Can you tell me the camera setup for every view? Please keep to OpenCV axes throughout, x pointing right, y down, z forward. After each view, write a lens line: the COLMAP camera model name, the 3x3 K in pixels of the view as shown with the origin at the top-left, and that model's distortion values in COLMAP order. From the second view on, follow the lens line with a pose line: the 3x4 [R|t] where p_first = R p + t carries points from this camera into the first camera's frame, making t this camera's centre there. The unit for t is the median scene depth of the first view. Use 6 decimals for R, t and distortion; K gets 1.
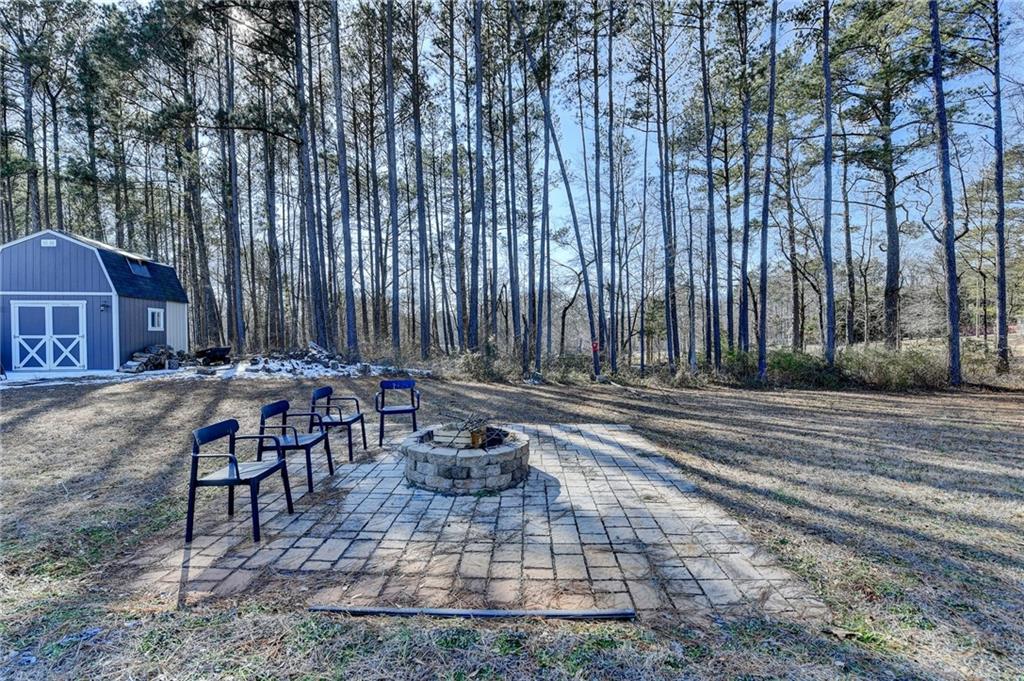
lens RADIAL K [[411.2, 0, 504.2], [0, 411.2, 339.6], [0, 0, 1]] dist [-0.010981, -0.002667]
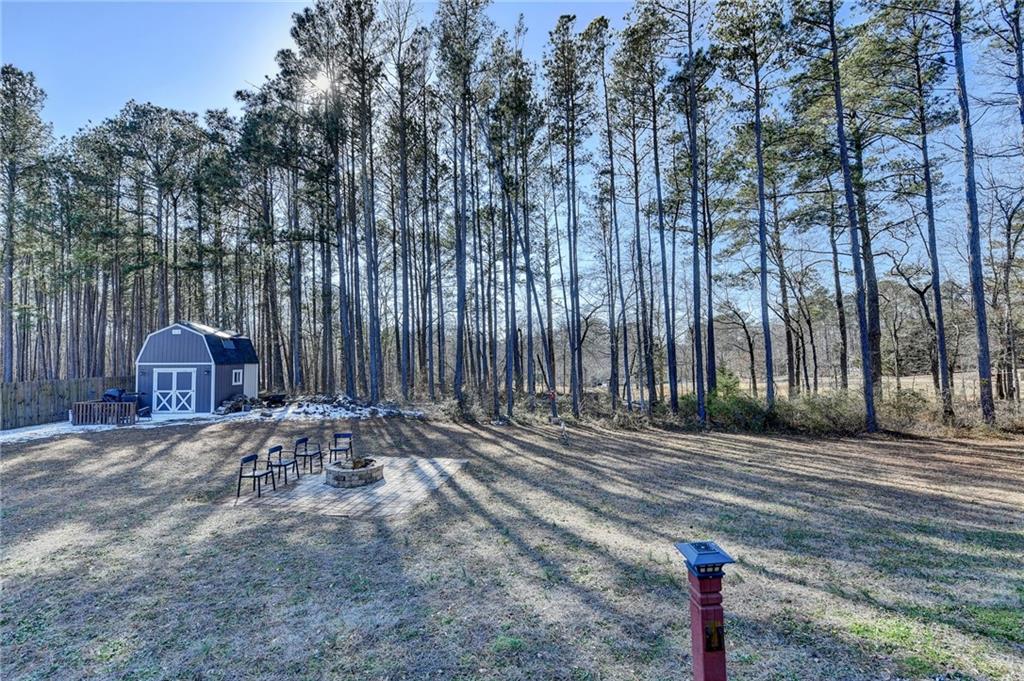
lens RADIAL K [[411.2, 0, 504.2], [0, 411.2, 339.6], [0, 0, 1]] dist [-0.010981, -0.002667]
pose [[0.990639, -0.010527, -0.136100, 0.362124], [0.001893, 0.997986, -0.063410, -0.104495], [0.136493, 0.062559, 0.988664, -0.405305]]
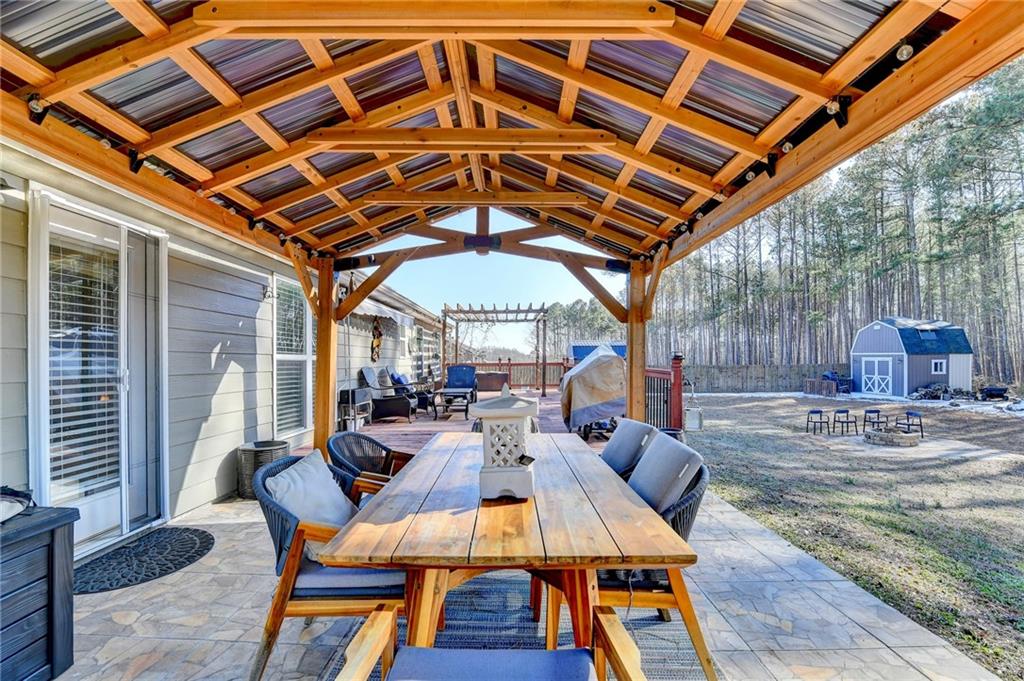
lens RADIAL K [[430.0, 0, 509.4], [0, 430.0, 362.6], [0, 0, 1]] dist [-0.014092, -0.000613]
pose [[-0.153273, 0.016955, -0.988038, 1.132667], [-0.007048, 0.999809, 0.018250, -0.096879], [0.988159, 0.009761, -0.153124, -0.412329]]
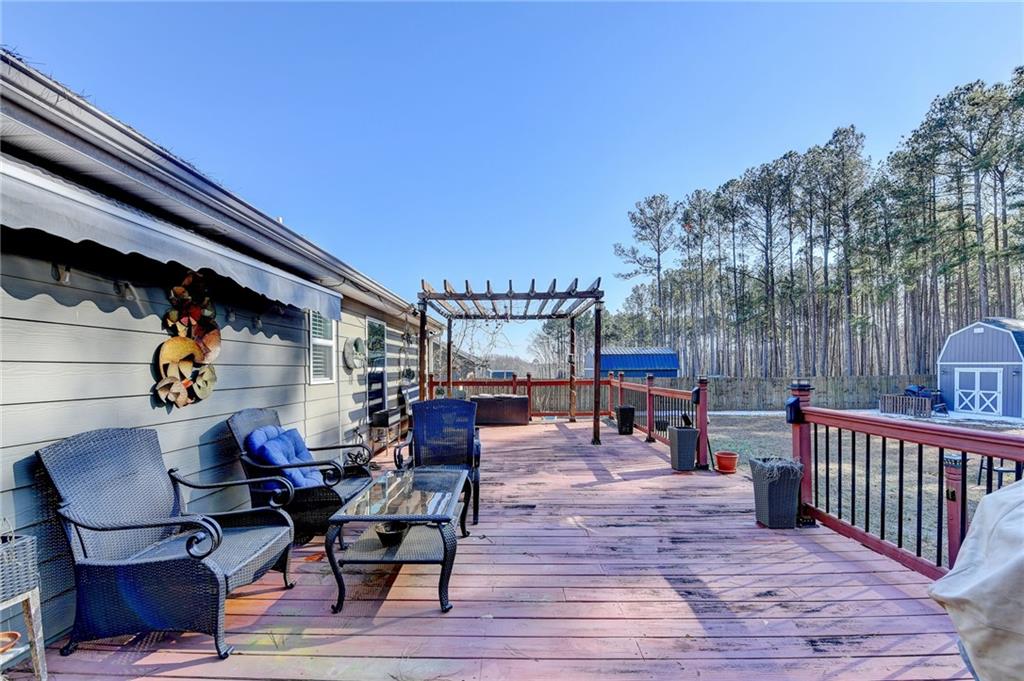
lens RADIAL K [[422.8, 0, 513.5], [0, 422.8, 373.1], [0, 0, 1]] dist [-0.002040, -0.003944]
pose [[-0.149492, 0.022635, -0.988504, 0.714186], [-0.004460, 0.999712, 0.023566, -0.106879], [0.988753, 0.007931, -0.149348, -0.509122]]
